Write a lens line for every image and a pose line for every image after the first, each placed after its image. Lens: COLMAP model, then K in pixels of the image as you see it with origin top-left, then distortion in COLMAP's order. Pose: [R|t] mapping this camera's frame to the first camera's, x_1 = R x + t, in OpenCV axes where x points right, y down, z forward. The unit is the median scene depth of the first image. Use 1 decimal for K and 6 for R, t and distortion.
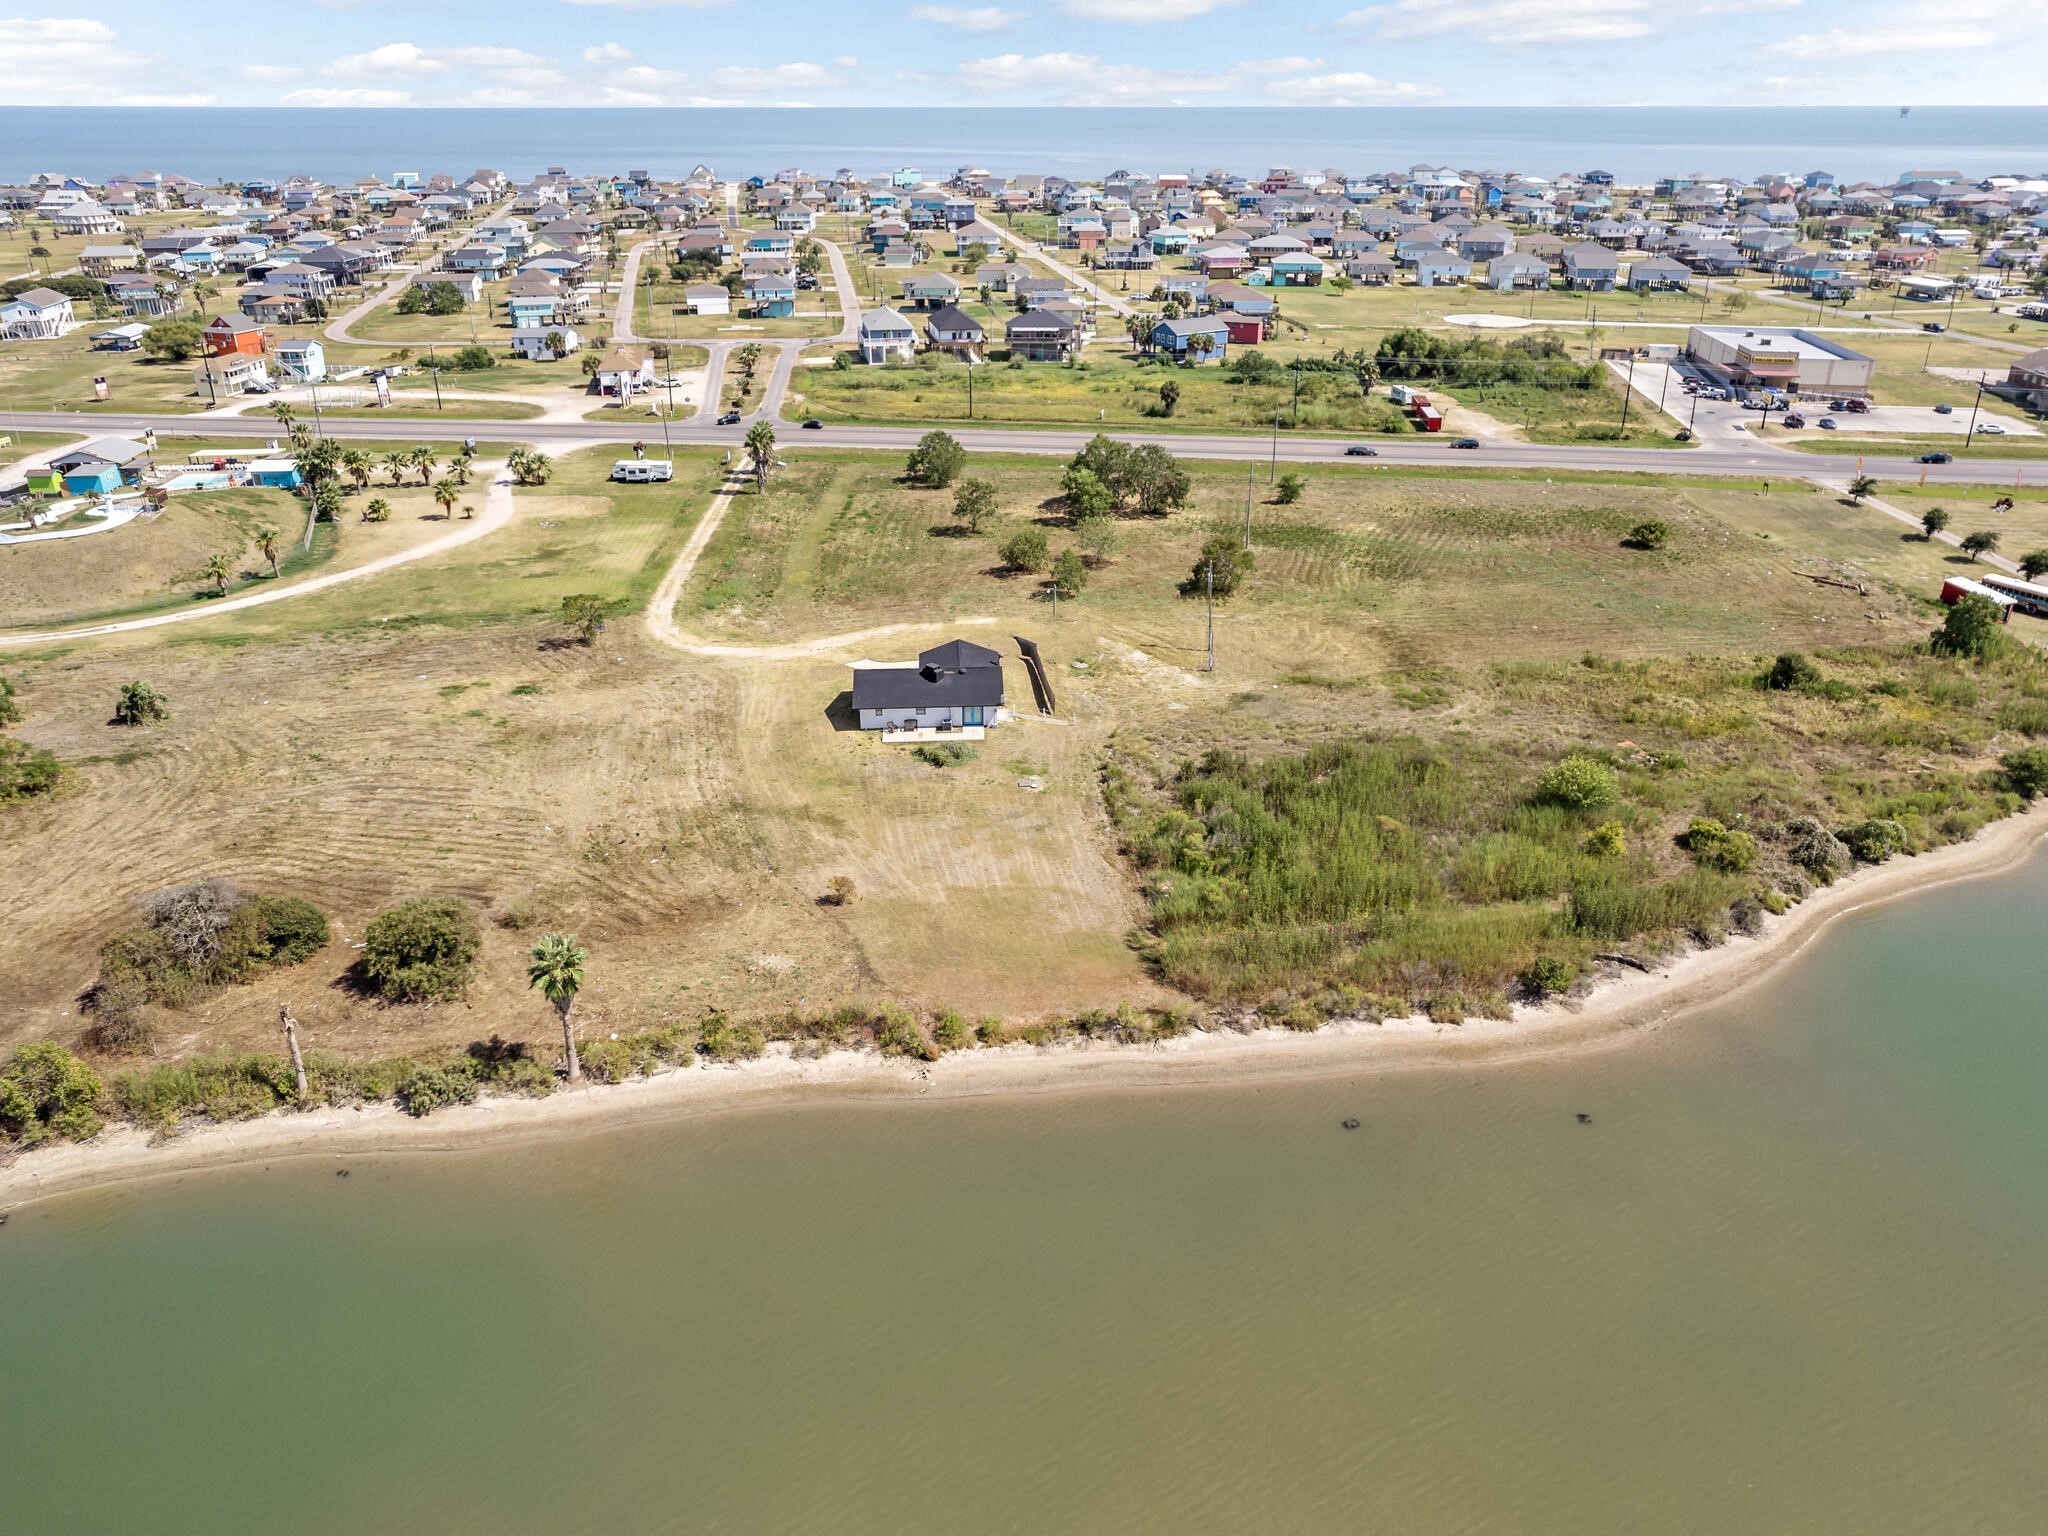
lens RADIAL K [[1484.9, 0, 1038.4], [0, 1484.9, 765.3], [0, 0, 1]] dist [-0.057018, 0.044251]
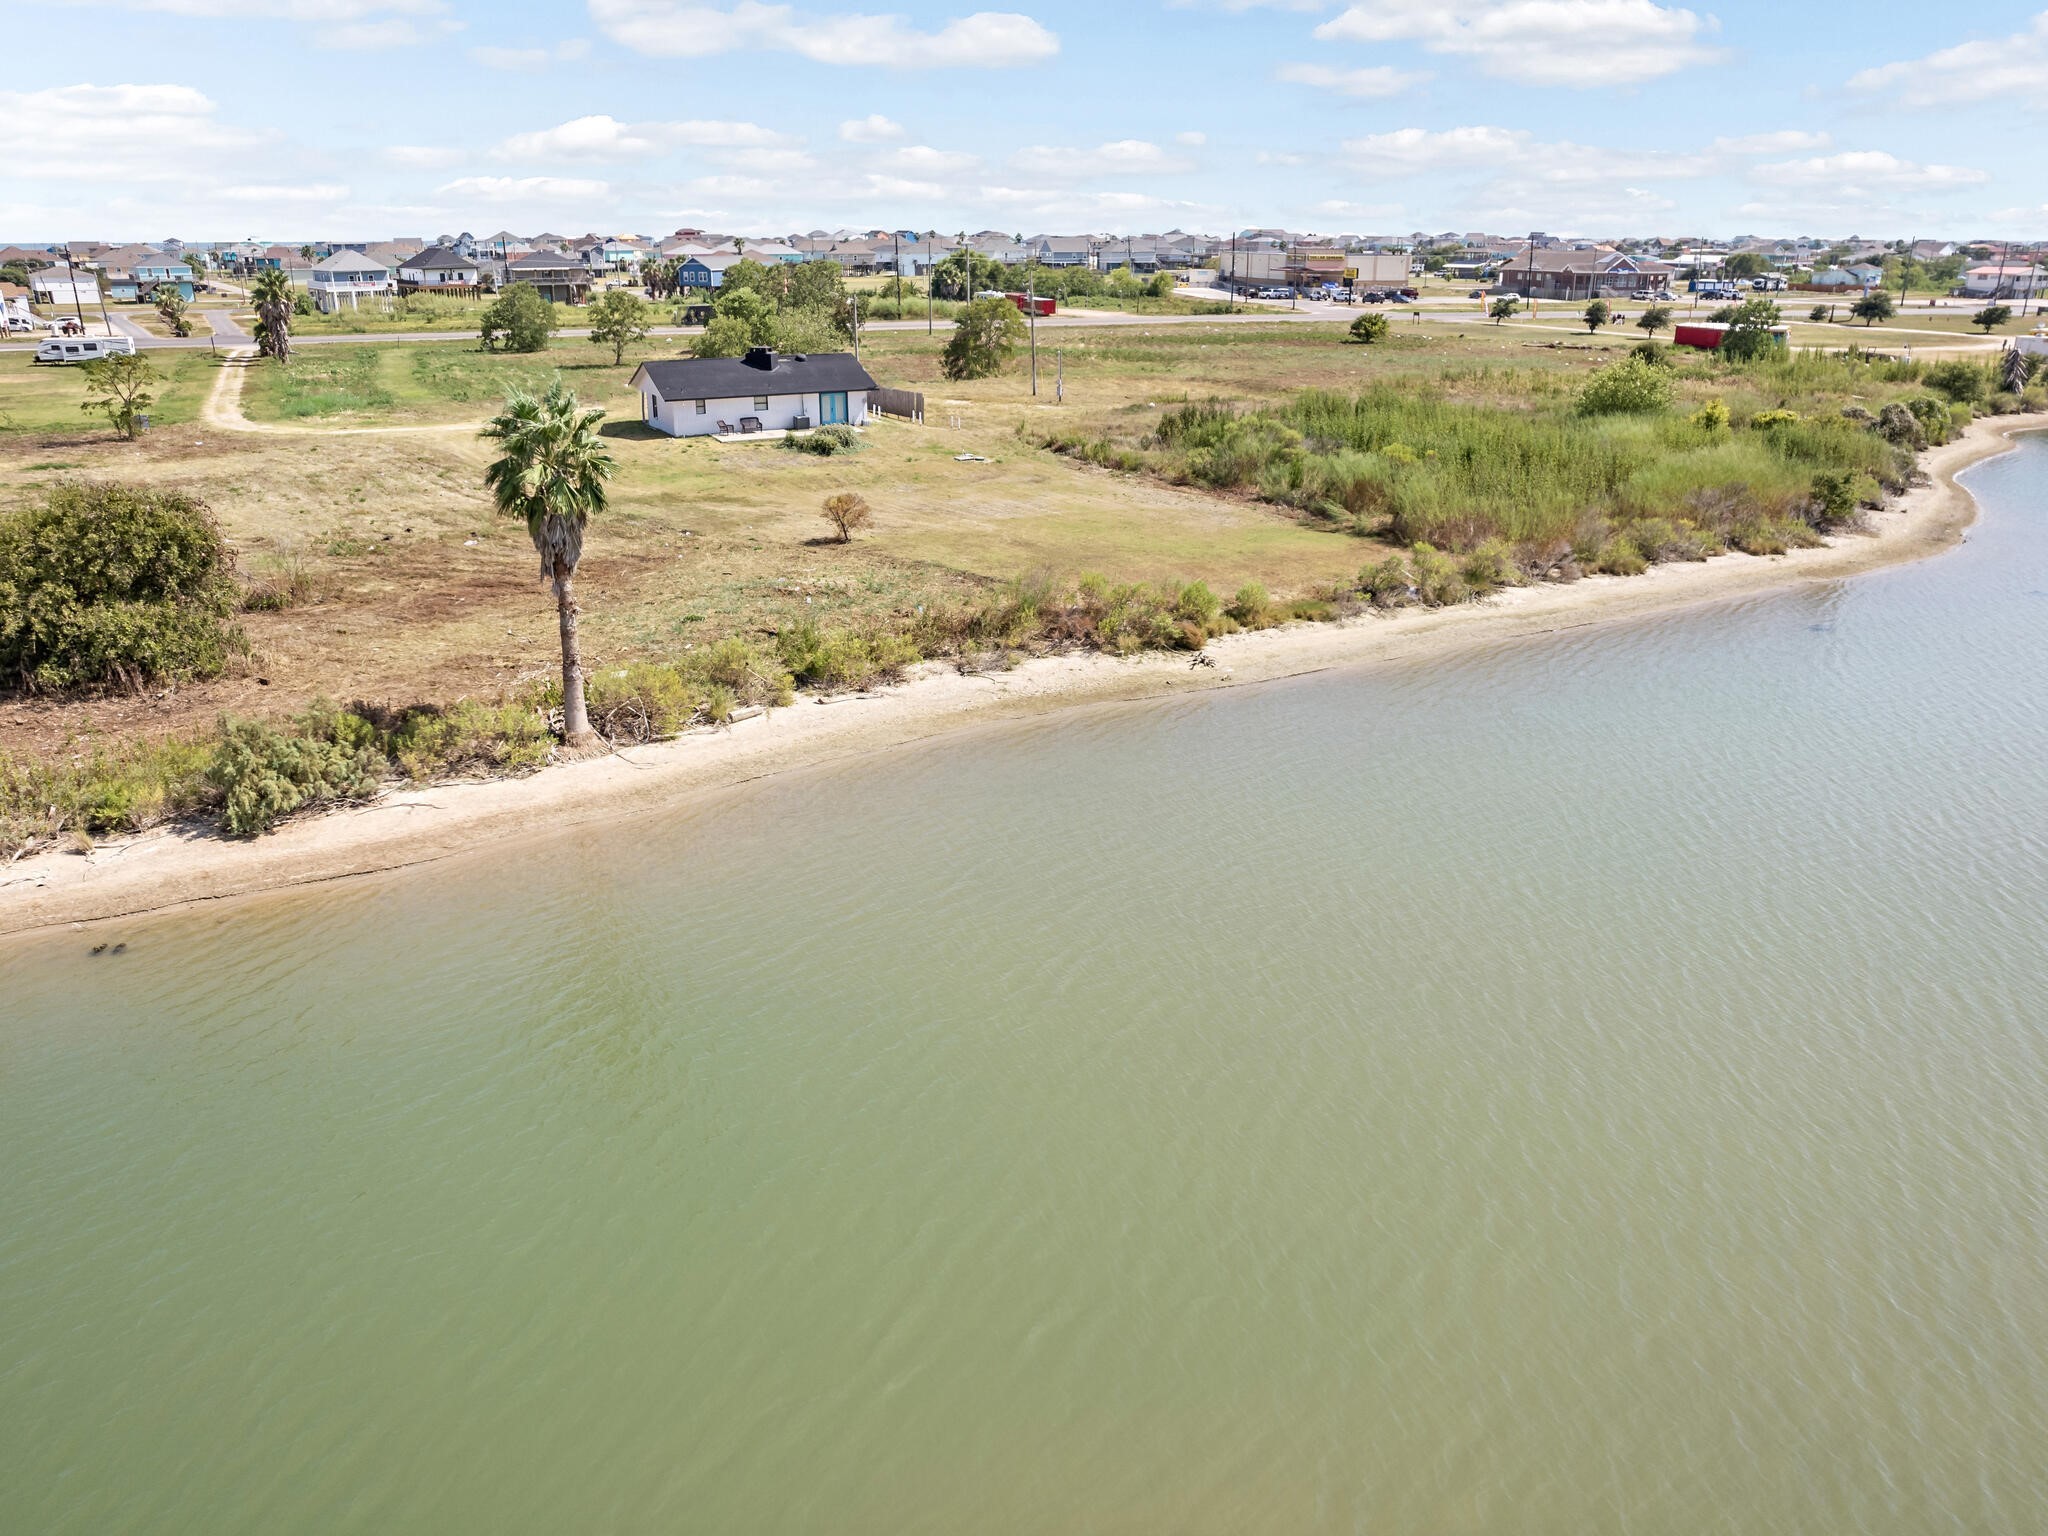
lens RADIAL K [[1484.9, 0, 1038.4], [0, 1484.9, 765.3], [0, 0, 1]] dist [-0.057018, 0.044251]
pose [[0.913652, -0.134918, 0.383454, -0.170692], [0.166551, 0.984746, -0.050357, 0.126343], [-0.370810, 0.109873, 0.922186, 0.240077]]
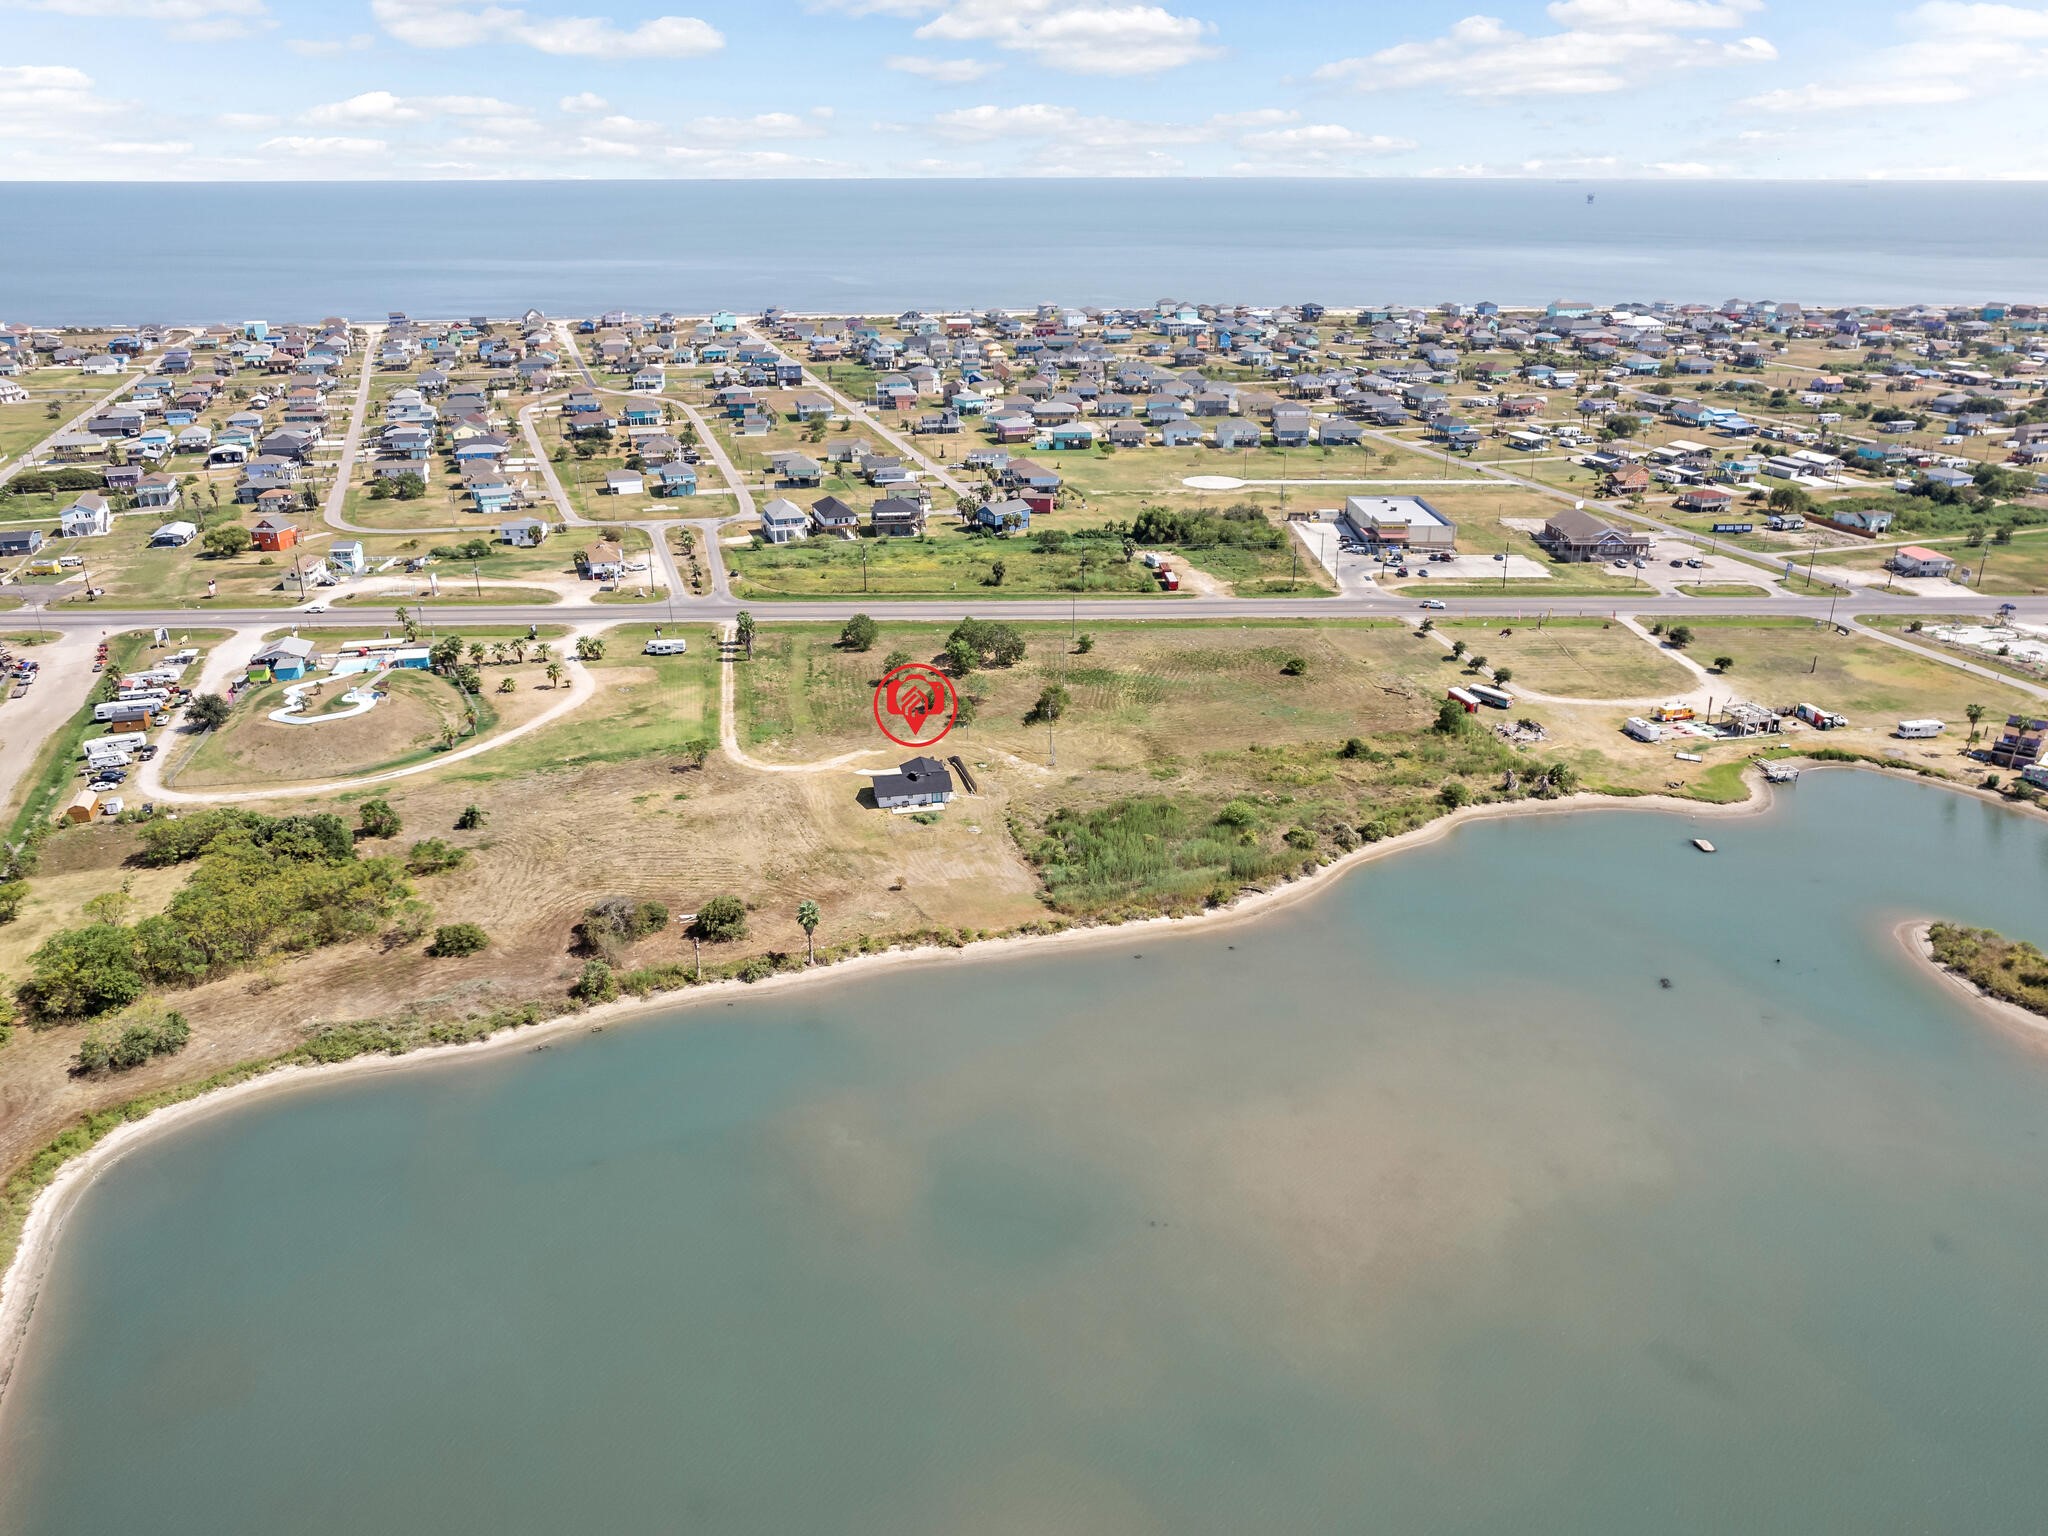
lens RADIAL K [[1484.9, 0, 1038.4], [0, 1484.9, 765.3], [0, 0, 1]] dist [-0.057018, 0.044251]
pose [[0.988466, -0.055842, 0.140773, -0.128120], [0.061606, 0.997417, -0.036925, 0.003112], [-0.138348, 0.045171, 0.989353, -0.651356]]
